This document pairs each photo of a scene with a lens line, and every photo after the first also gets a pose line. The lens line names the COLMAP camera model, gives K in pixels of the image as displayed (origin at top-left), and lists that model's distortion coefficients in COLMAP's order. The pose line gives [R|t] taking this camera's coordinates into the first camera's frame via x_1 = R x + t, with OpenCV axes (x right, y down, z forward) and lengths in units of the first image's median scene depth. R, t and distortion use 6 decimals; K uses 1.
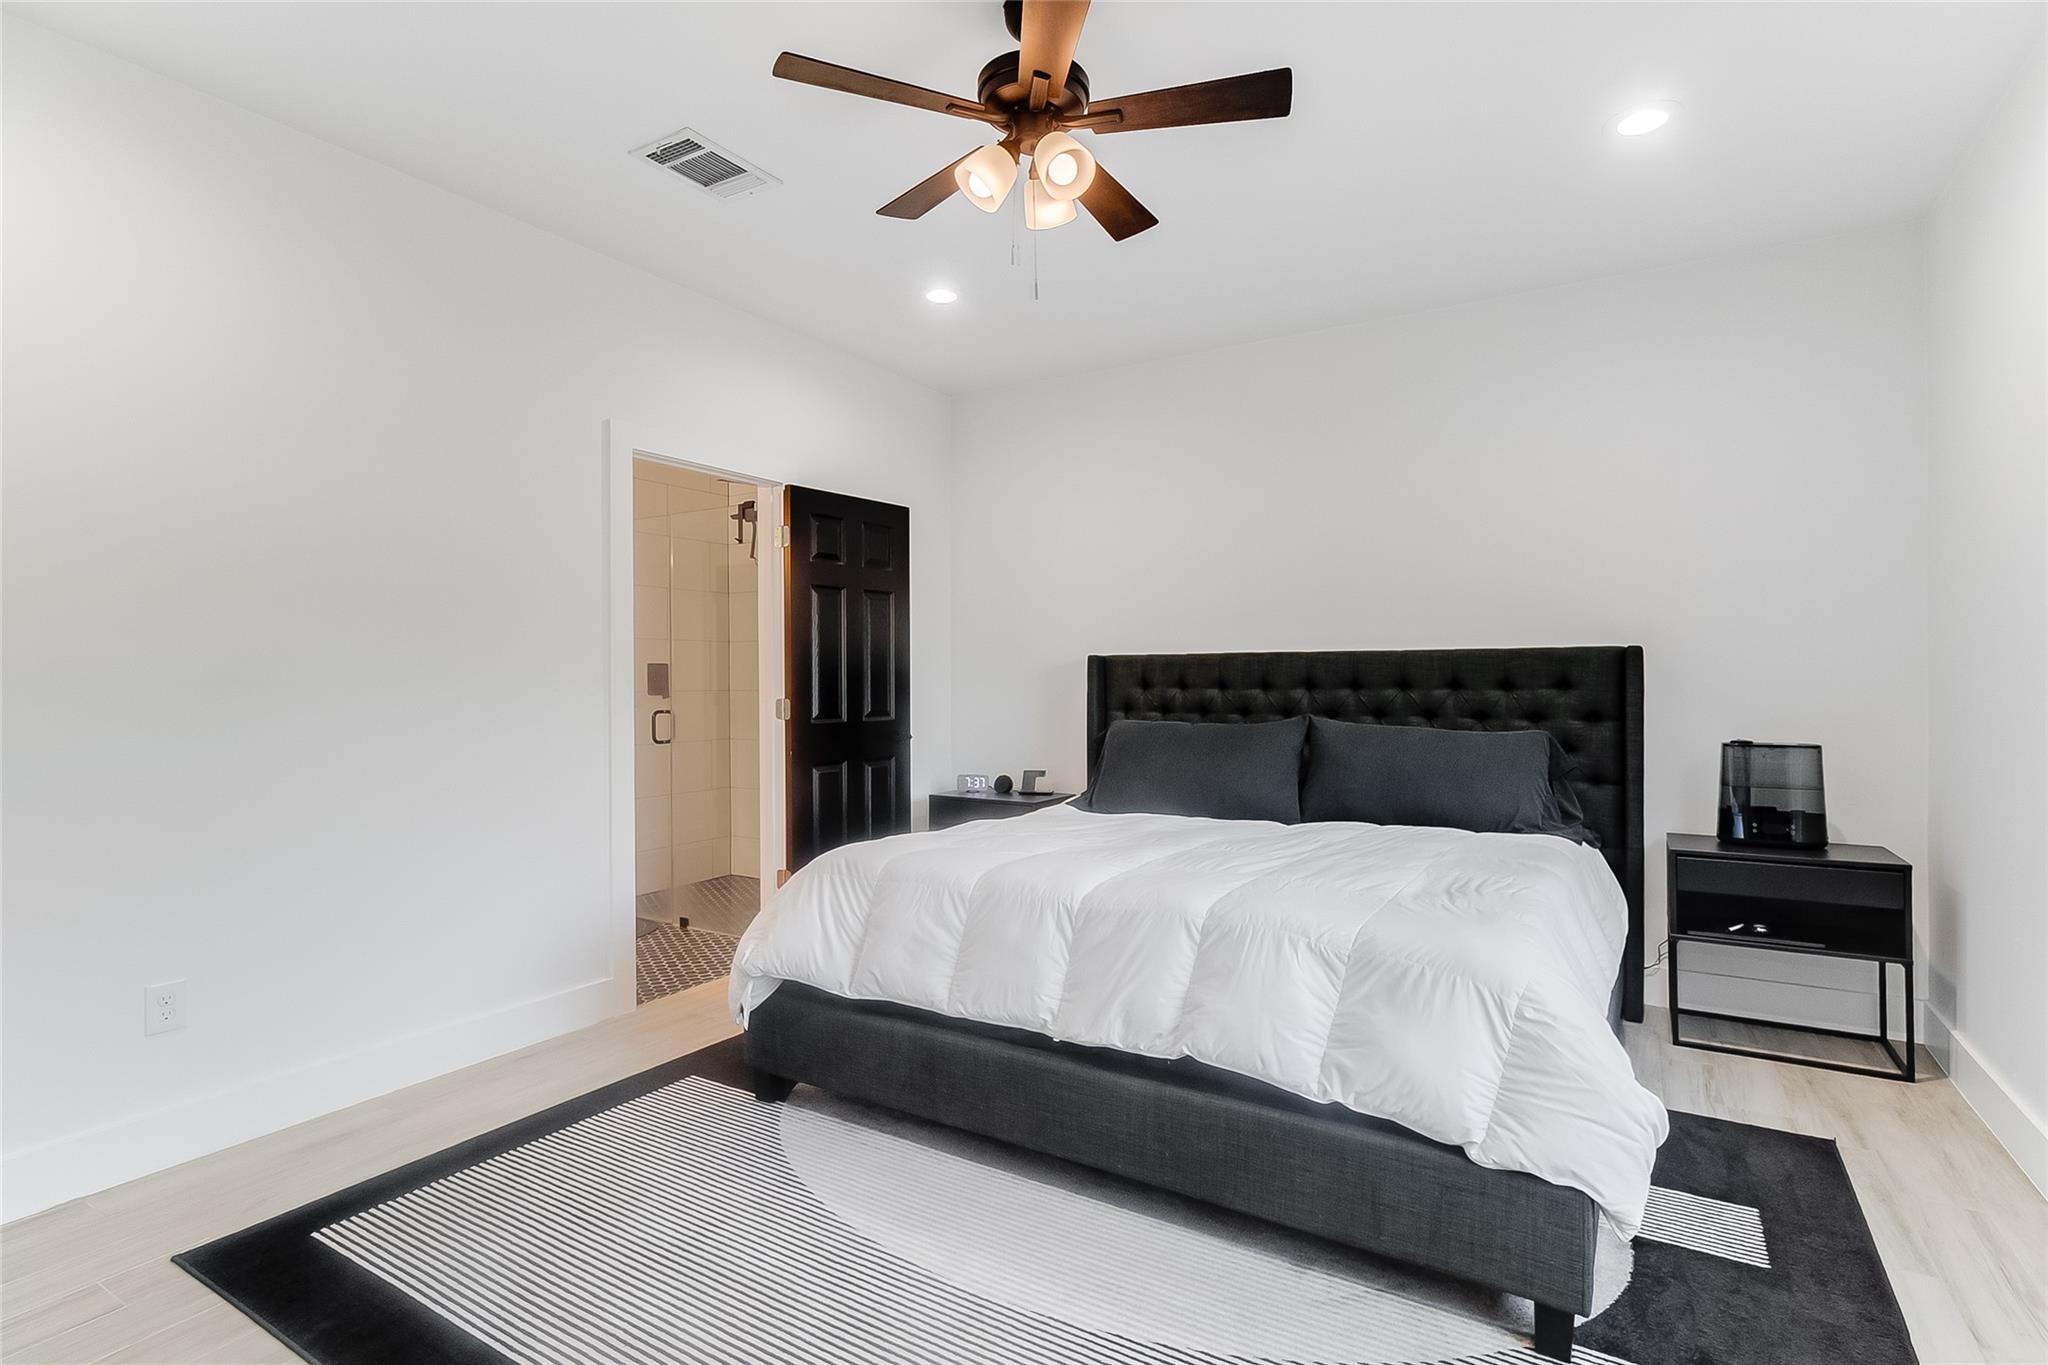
lens RADIAL K [[979.4, 0, 1043.0], [0, 979.4, 679.7], [0, 0, 1]] dist [0.001361, -0.000588]
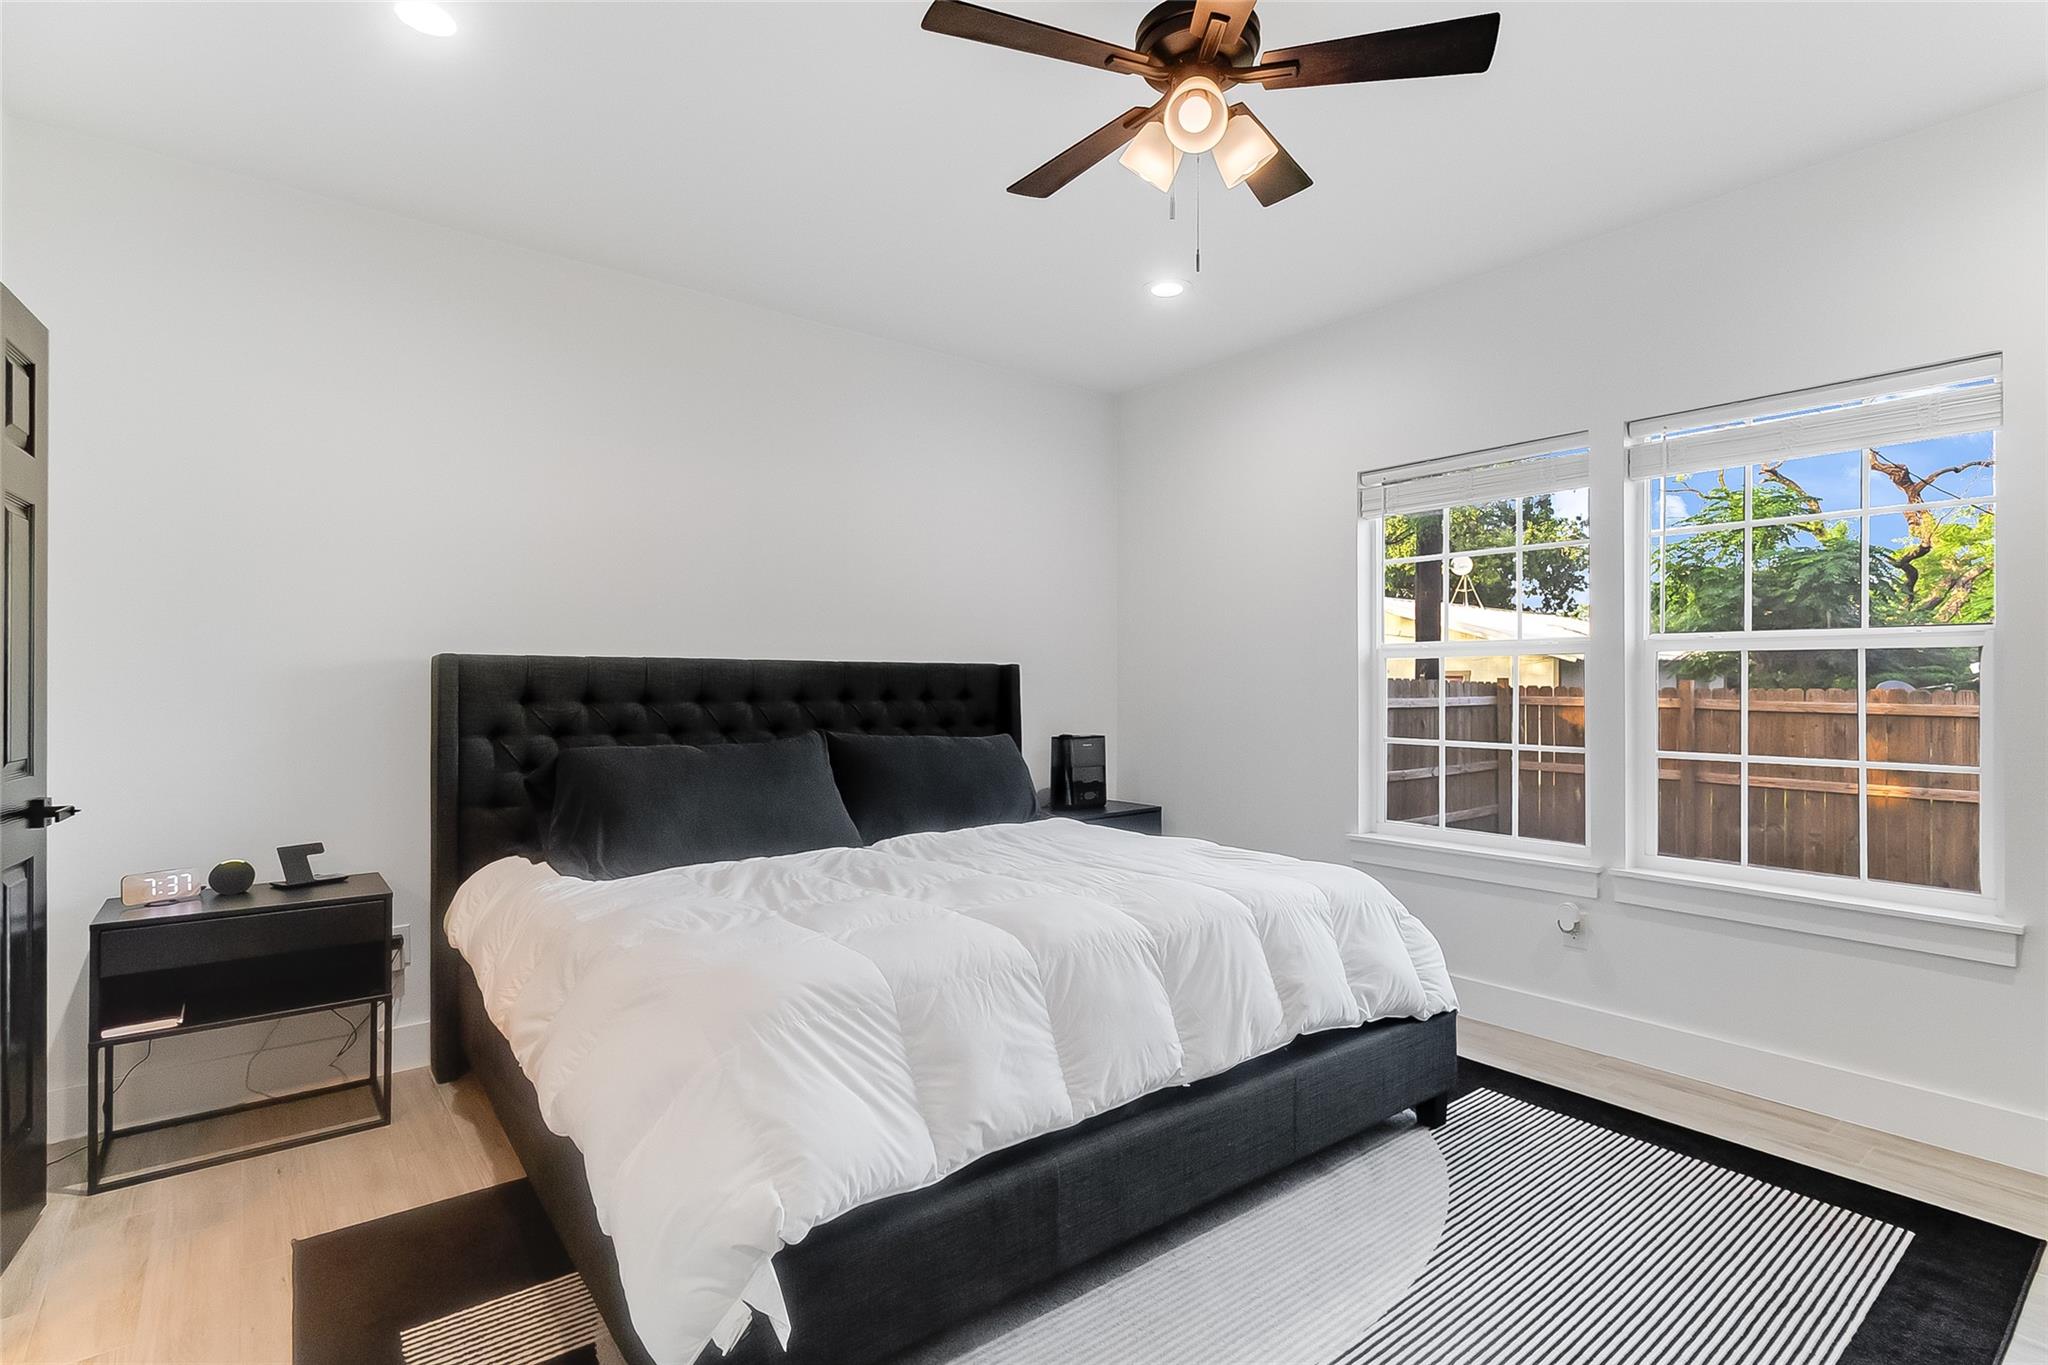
lens RADIAL K [[979.4, 0, 1039.4], [0, 979.4, 680.5], [0, 0, 1]] dist [0.001361, -0.000588]
pose [[0.352335, 0.010444, 0.935816, -0.606302], [0.002793, 0.999922, -0.012211, 0.001593], [-0.935870, 0.006916, 0.352278, 0.549714]]
